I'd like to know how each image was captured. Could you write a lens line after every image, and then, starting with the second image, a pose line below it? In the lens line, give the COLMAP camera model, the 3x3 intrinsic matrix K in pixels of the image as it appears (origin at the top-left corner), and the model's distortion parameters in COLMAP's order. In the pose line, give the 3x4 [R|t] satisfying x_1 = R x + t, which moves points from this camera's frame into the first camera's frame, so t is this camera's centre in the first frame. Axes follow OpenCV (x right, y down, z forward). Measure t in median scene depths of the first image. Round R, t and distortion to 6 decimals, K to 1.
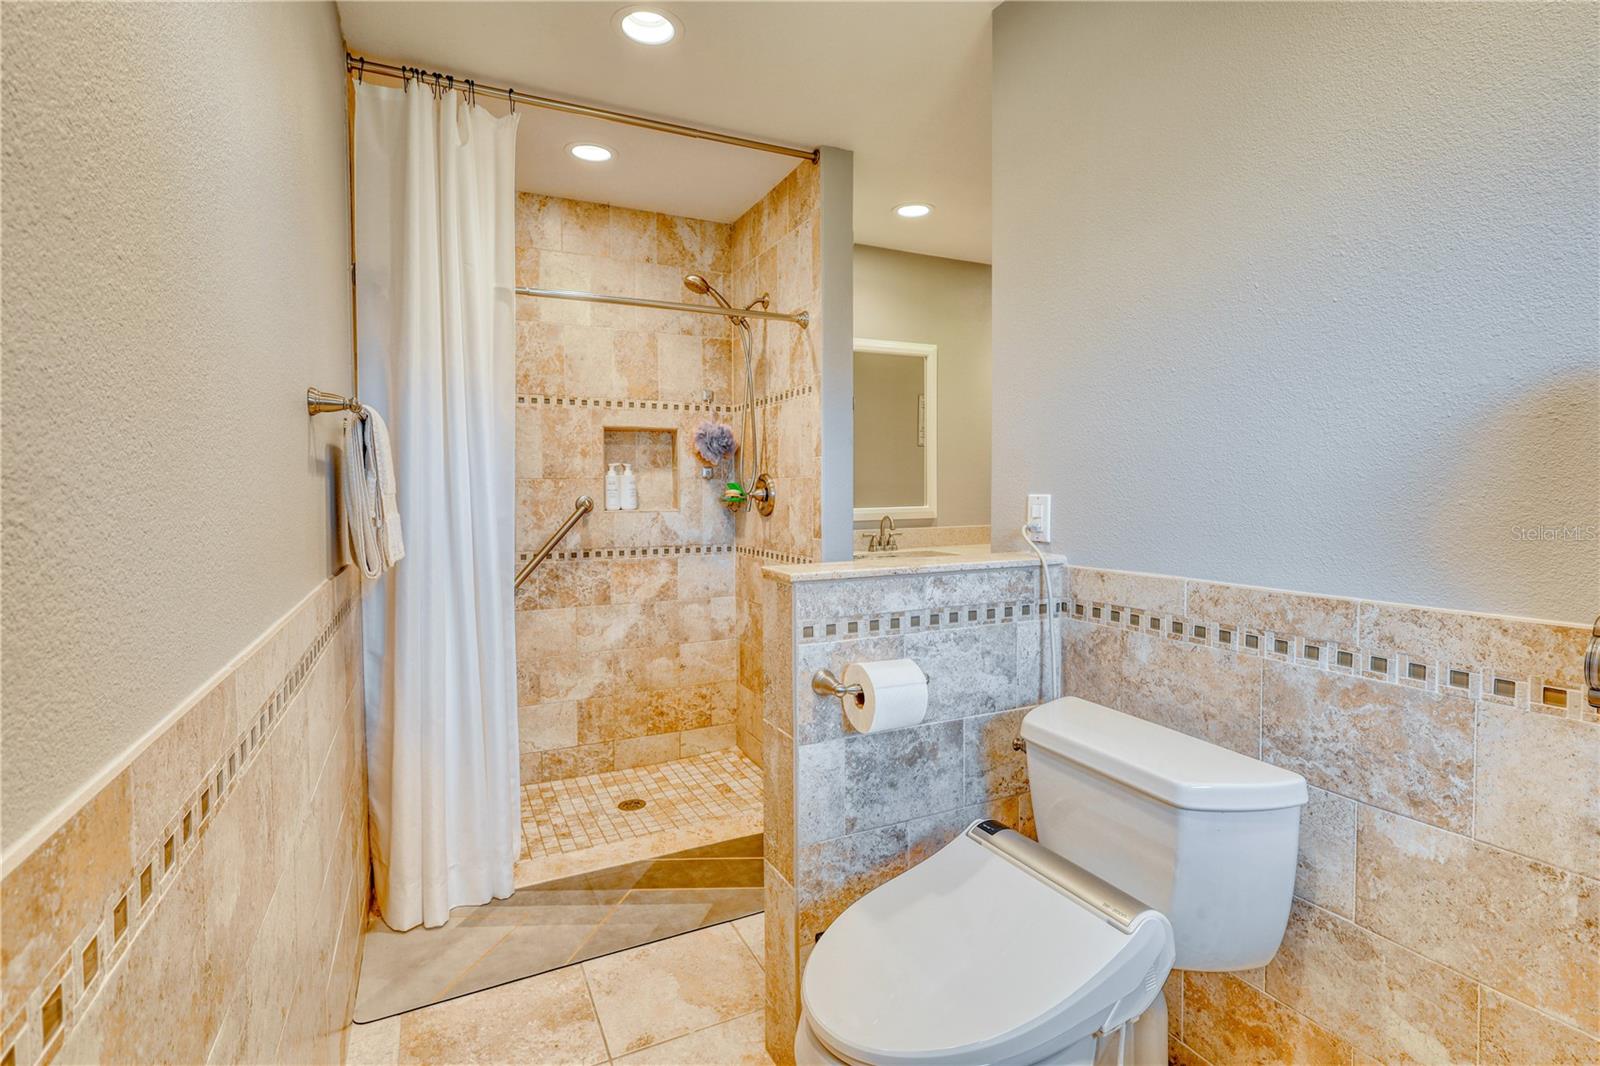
lens RADIAL K [[746.1, 0, 809.8], [0, 746.1, 522.4], [0, 0, 1]] dist [-0.000204, 0.000219]
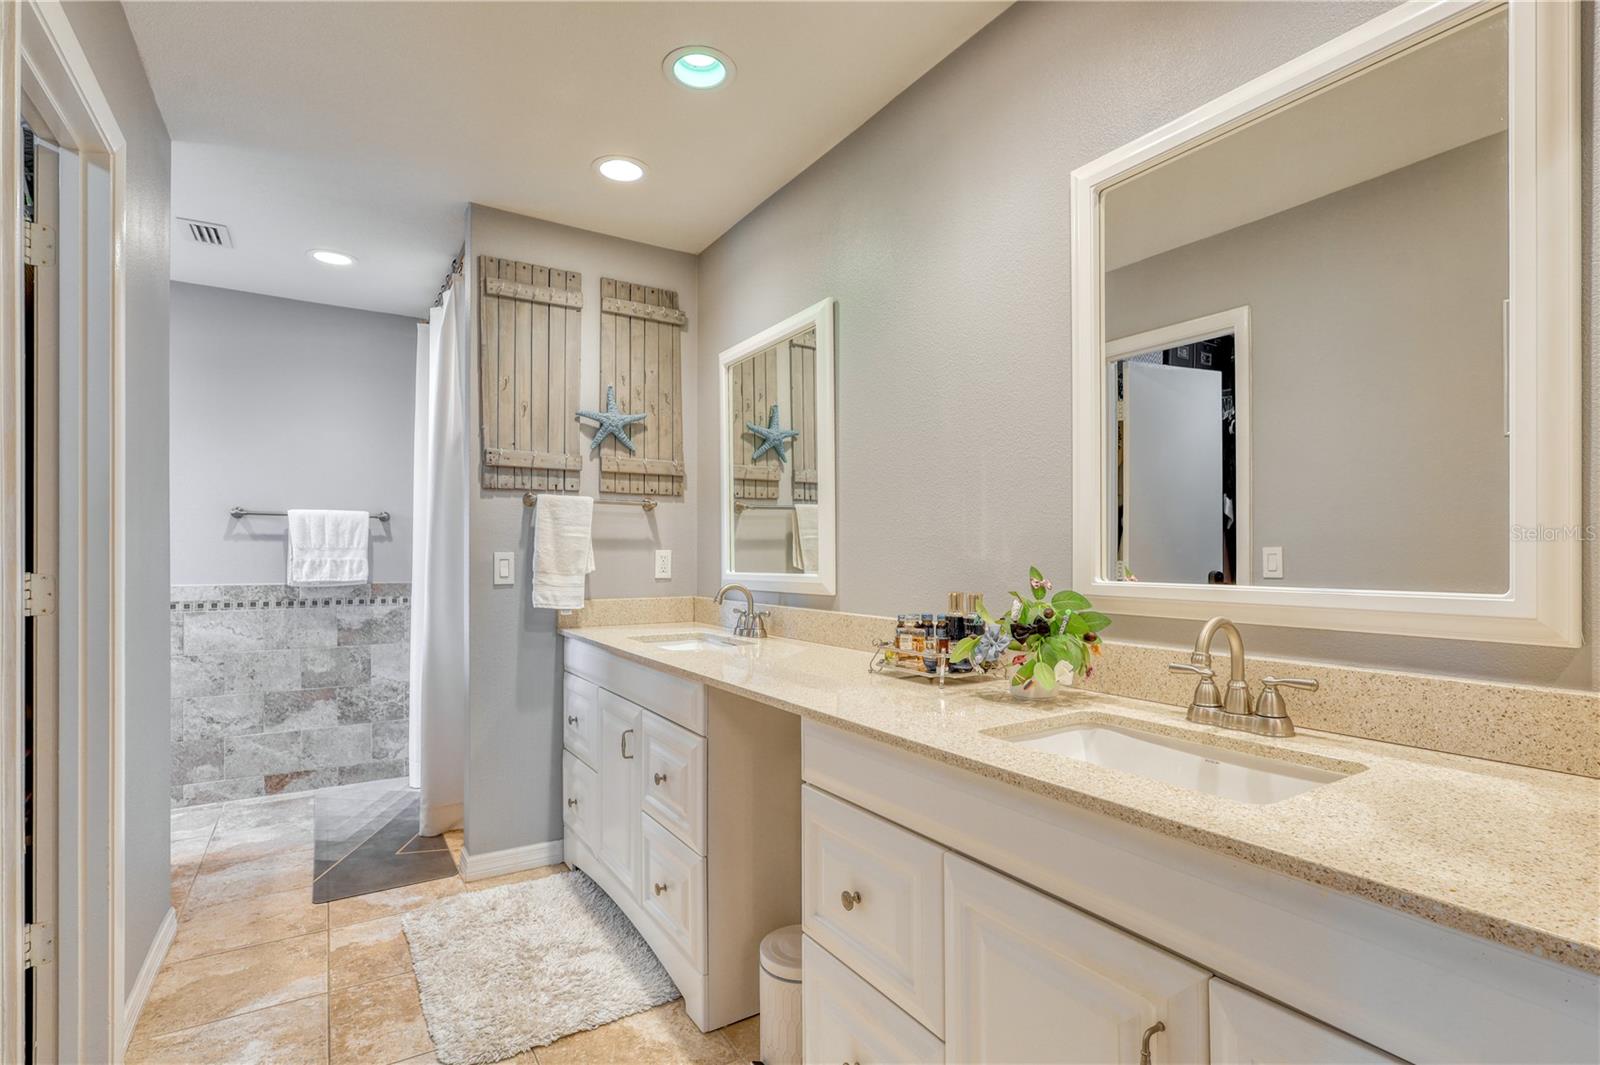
lens RADIAL K [[768.1, 0, 801.7], [0, 768.1, 561.3], [0, 0, 1]] dist [-0.000466, 0.000023]
pose [[0.087944, 0.014659, -0.996018, 1.067431], [-0.049765, 0.998708, 0.010305, -0.051167], [0.994882, 0.048661, 0.088560, 1.333141]]
